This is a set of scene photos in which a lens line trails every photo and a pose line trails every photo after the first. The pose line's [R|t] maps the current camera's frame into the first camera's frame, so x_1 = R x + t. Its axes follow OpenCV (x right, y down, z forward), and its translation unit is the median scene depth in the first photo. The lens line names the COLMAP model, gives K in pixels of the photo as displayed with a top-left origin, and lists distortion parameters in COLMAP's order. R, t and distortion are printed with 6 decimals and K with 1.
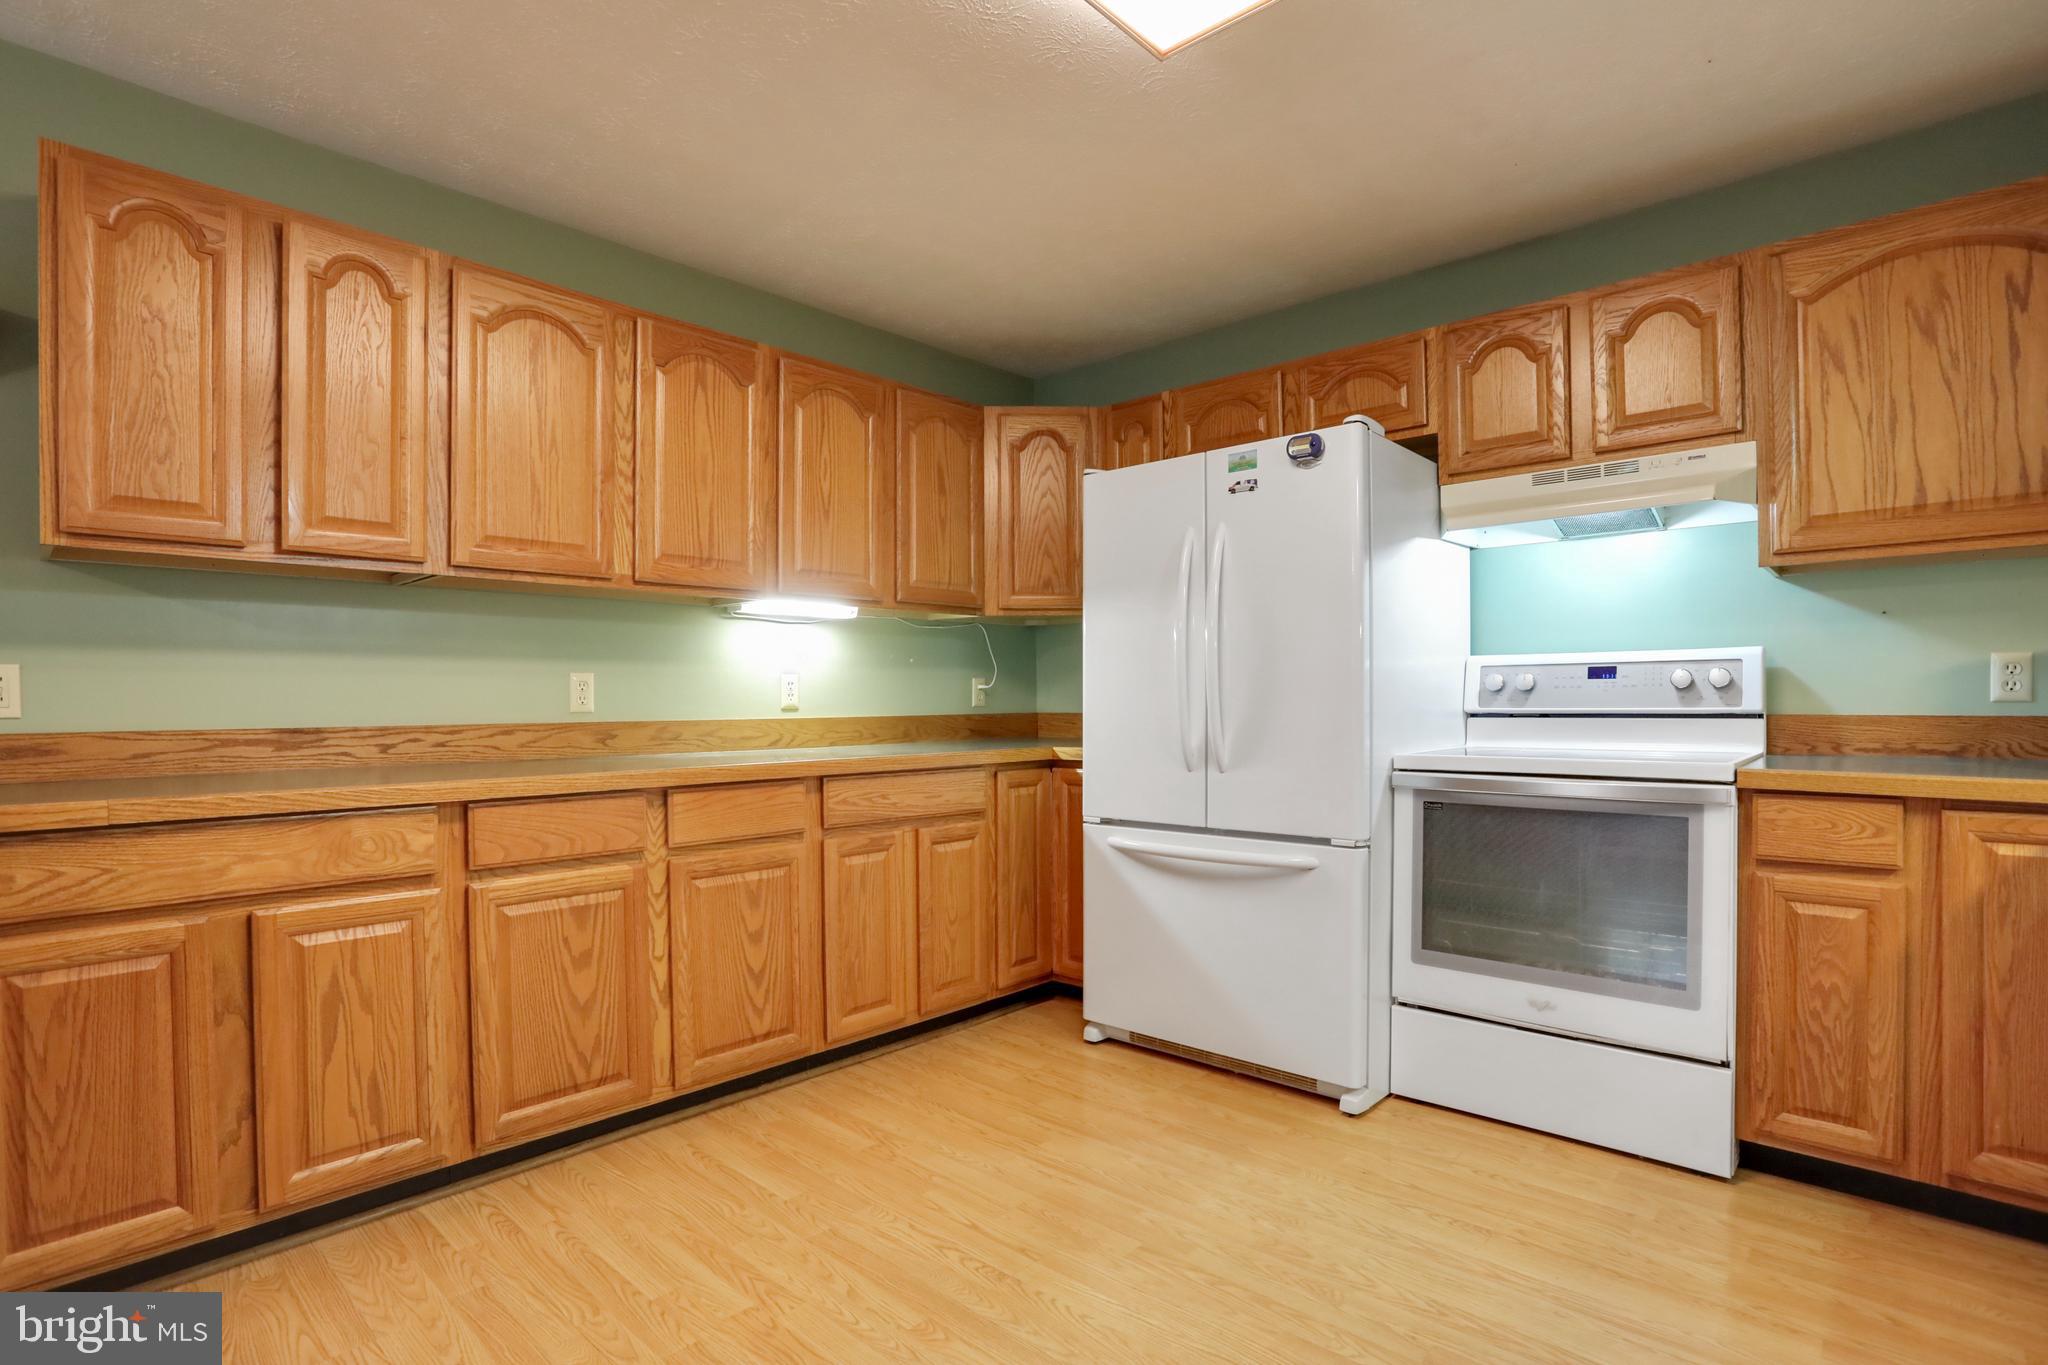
lens RADIAL K [[1004.2, 0, 1019.5], [0, 1004.2, 702.4], [0, 0, 1]] dist [-0.072462, 0.031589]
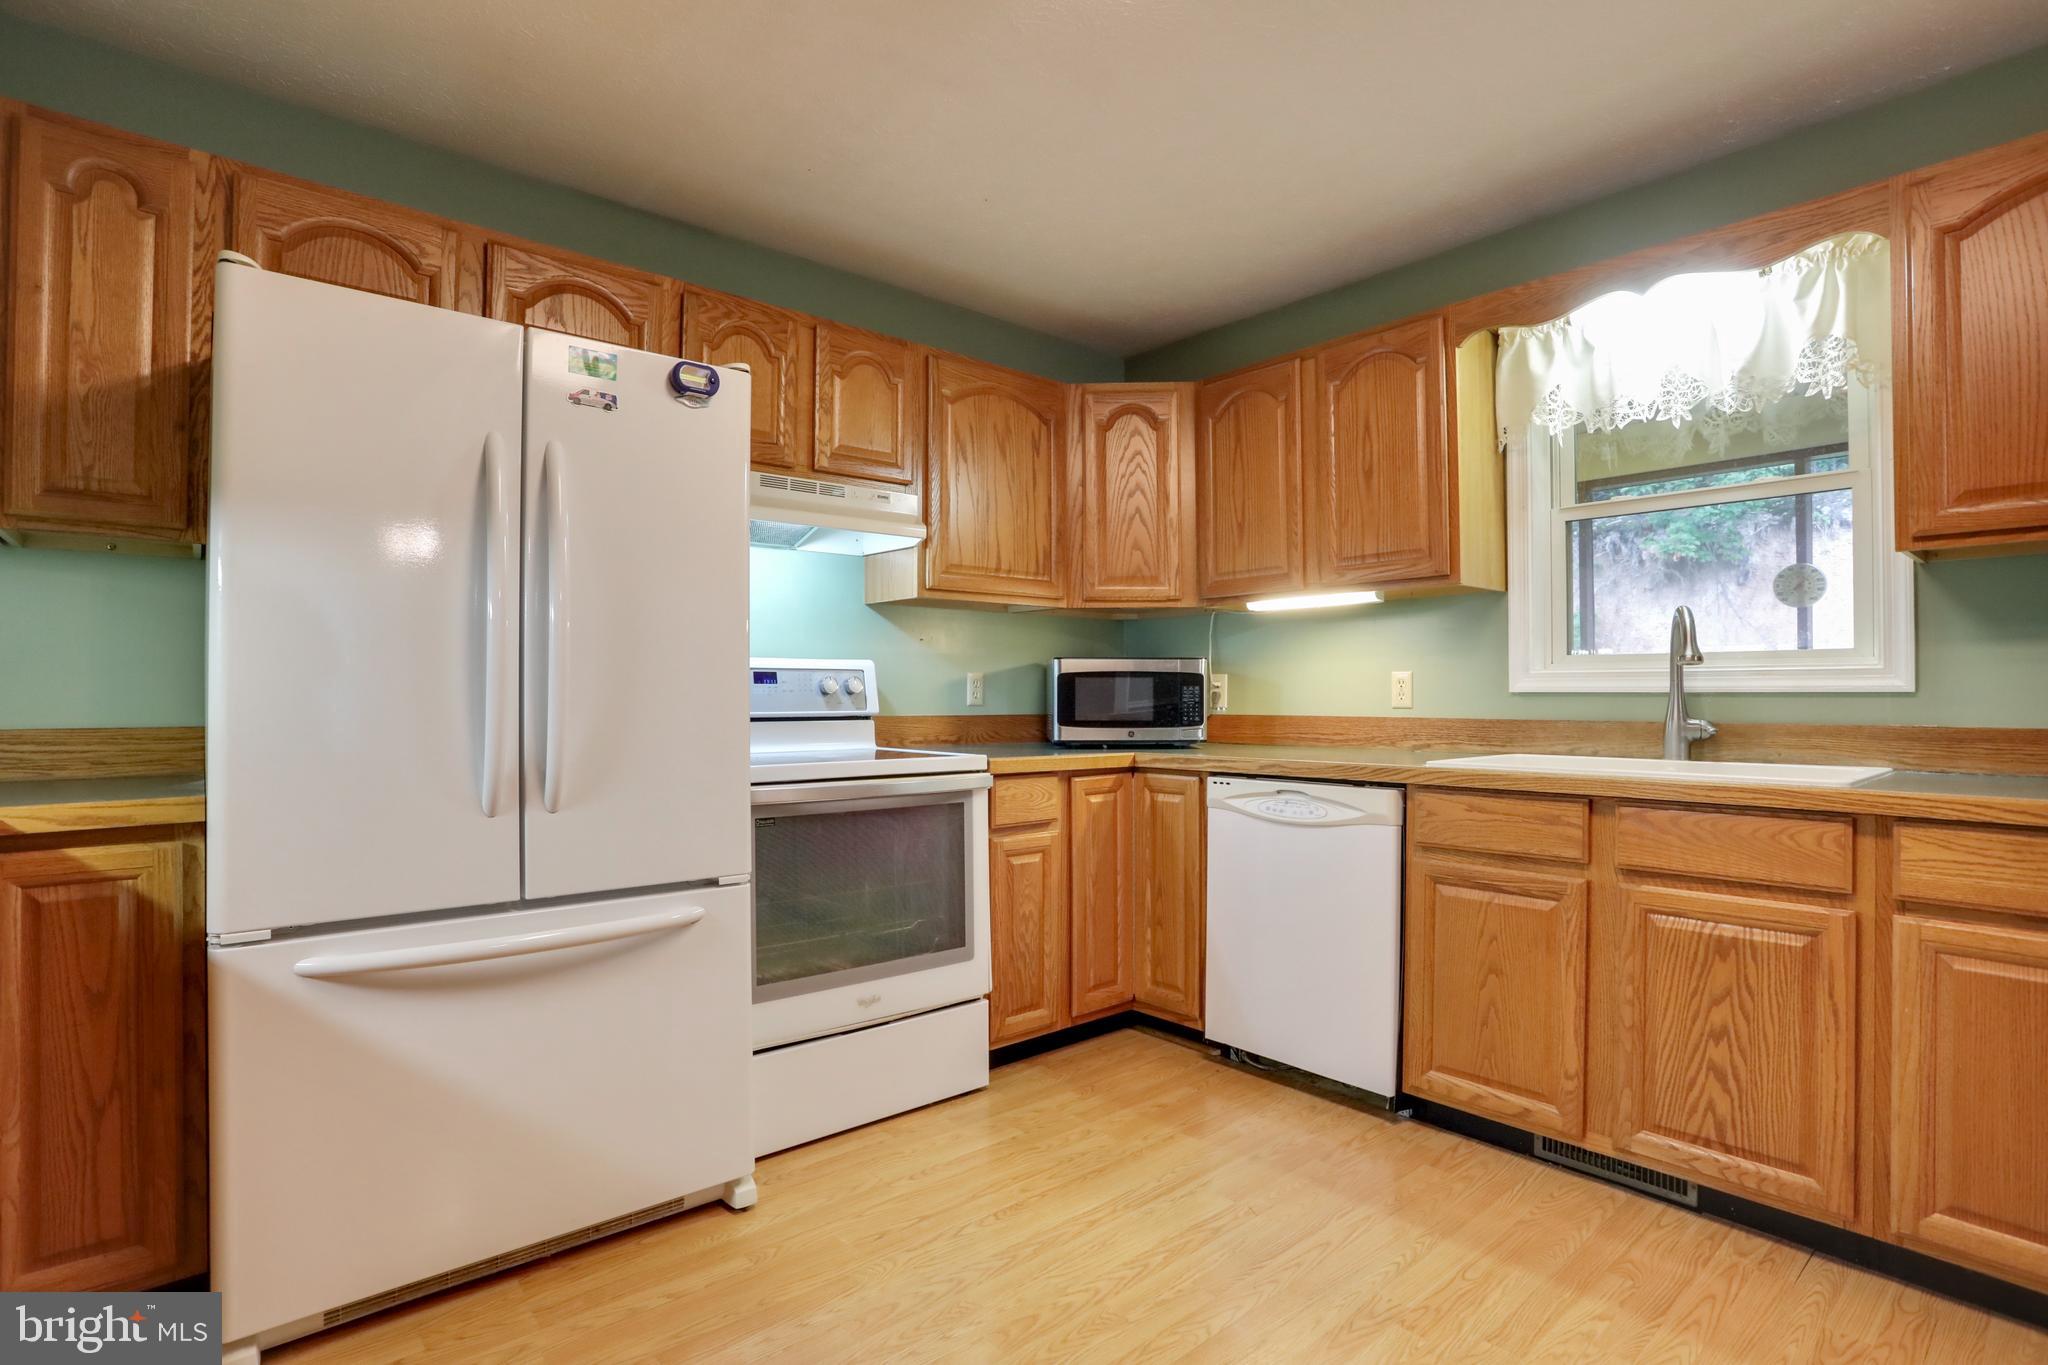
lens RADIAL K [[1008.0, 0, 1024.0], [0, 1008.0, 682.5], [0, 0, 1]] dist [-0.074254, 0.034849]
pose [[0.110739, 0.021572, 0.993615, -0.463777], [0.003106, 0.999752, -0.022051, -0.001522], [-0.993845, 0.005529, 0.110645, 0.672596]]
